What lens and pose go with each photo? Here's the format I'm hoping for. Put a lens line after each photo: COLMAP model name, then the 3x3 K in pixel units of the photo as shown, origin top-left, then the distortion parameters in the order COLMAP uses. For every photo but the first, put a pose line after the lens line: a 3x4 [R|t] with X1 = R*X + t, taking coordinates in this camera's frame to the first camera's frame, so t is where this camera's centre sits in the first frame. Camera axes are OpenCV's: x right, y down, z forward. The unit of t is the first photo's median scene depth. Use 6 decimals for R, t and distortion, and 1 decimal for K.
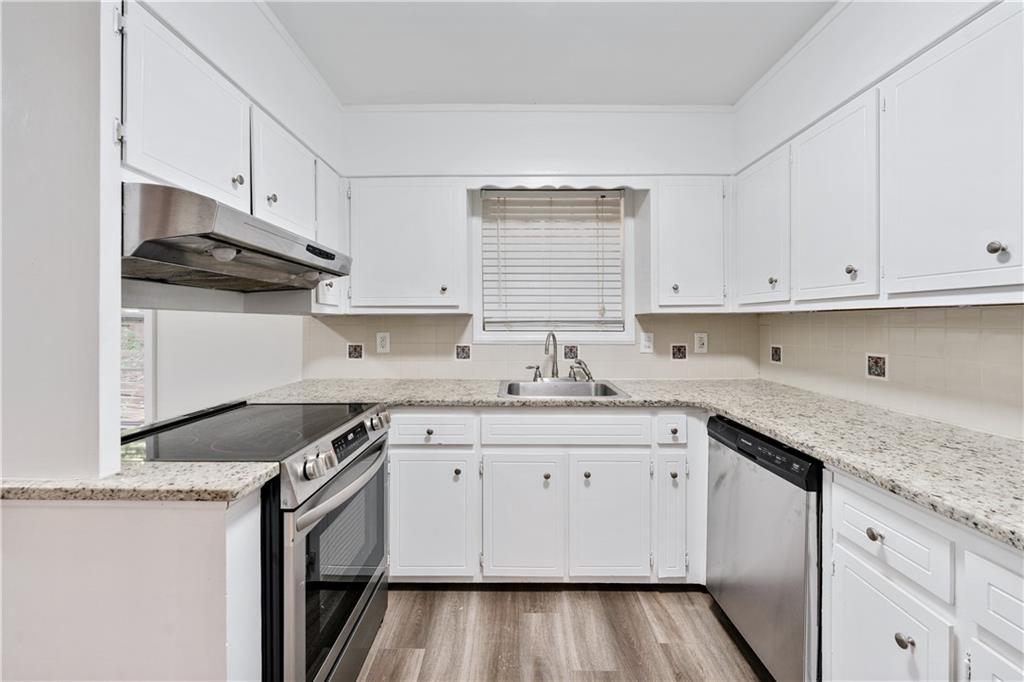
lens RADIAL K [[416.6, 0, 512.4], [0, 416.6, 322.2], [0, 0, 1]] dist [-0.001553, 0.000100]
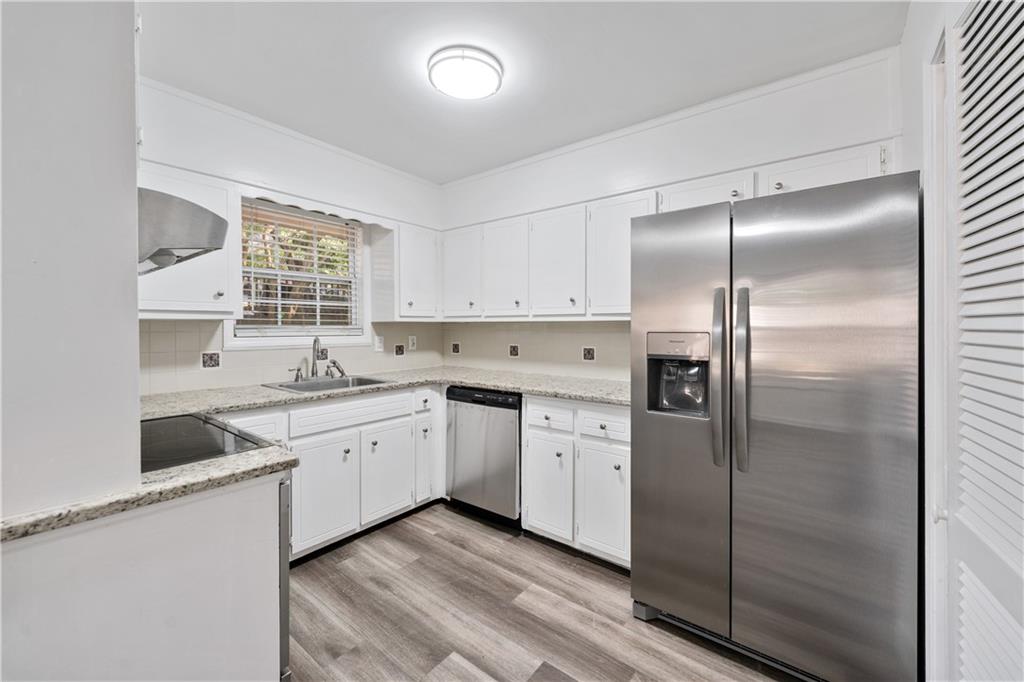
lens RADIAL K [[409.7, 0, 510.6], [0, 409.7, 330.0], [0, 0, 1]] dist [-0.000447, -0.000141]
pose [[0.610979, -0.004476, 0.791634, -0.588467], [0.000191, 0.999985, 0.005507, -0.001493], [-0.791647, -0.003213, 0.610970, -0.139567]]
